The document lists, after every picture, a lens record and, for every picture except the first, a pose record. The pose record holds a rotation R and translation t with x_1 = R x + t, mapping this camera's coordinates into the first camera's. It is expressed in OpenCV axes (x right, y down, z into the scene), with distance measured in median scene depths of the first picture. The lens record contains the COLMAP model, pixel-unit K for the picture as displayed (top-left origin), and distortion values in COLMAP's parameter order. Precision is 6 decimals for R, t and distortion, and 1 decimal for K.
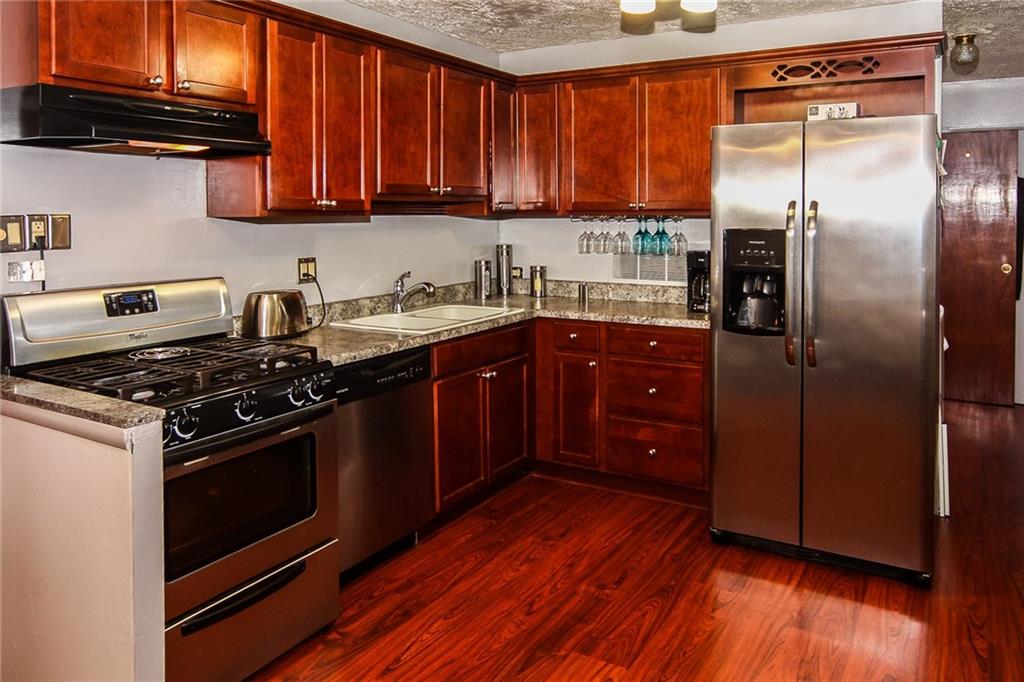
lens RADIAL K [[688.2, 0, 608.4], [0, 688.2, 386.5], [0, 0, 1]] dist [-0.002144, 0.002642]
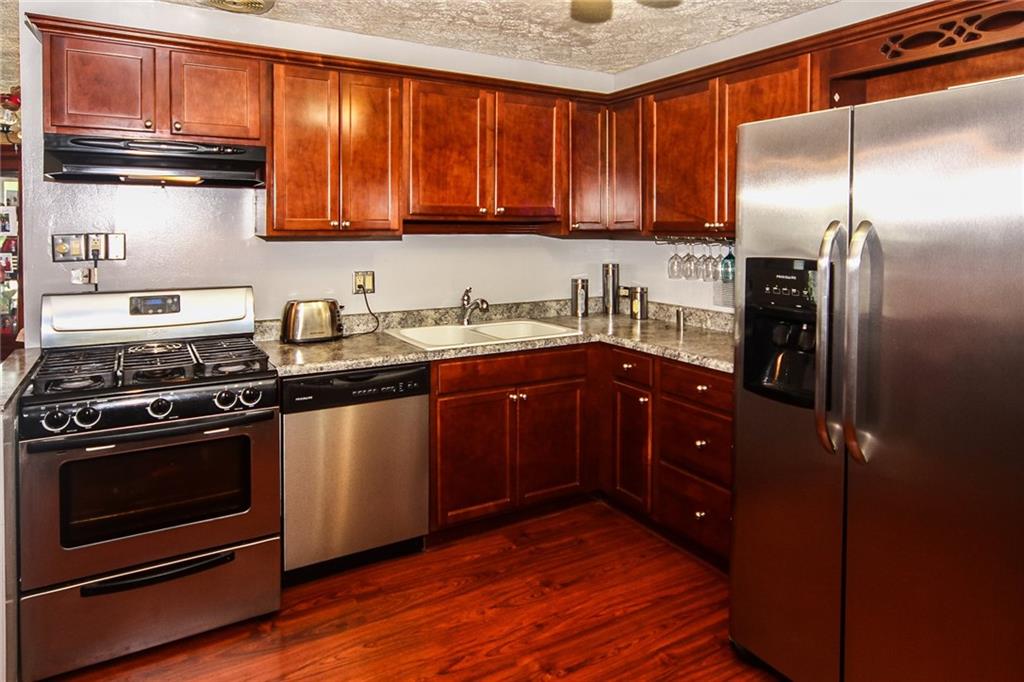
lens RADIAL K [[598.6, 0, 523.7], [0, 598.6, 340.0], [0, 0, 1]] dist [-0.002205, 0.000153]
pose [[0.845450, 0.101704, -0.524281, 0.271888], [-0.135376, 0.990449, -0.026172, -0.076163], [0.516612, 0.093102, 0.851143, 0.277013]]
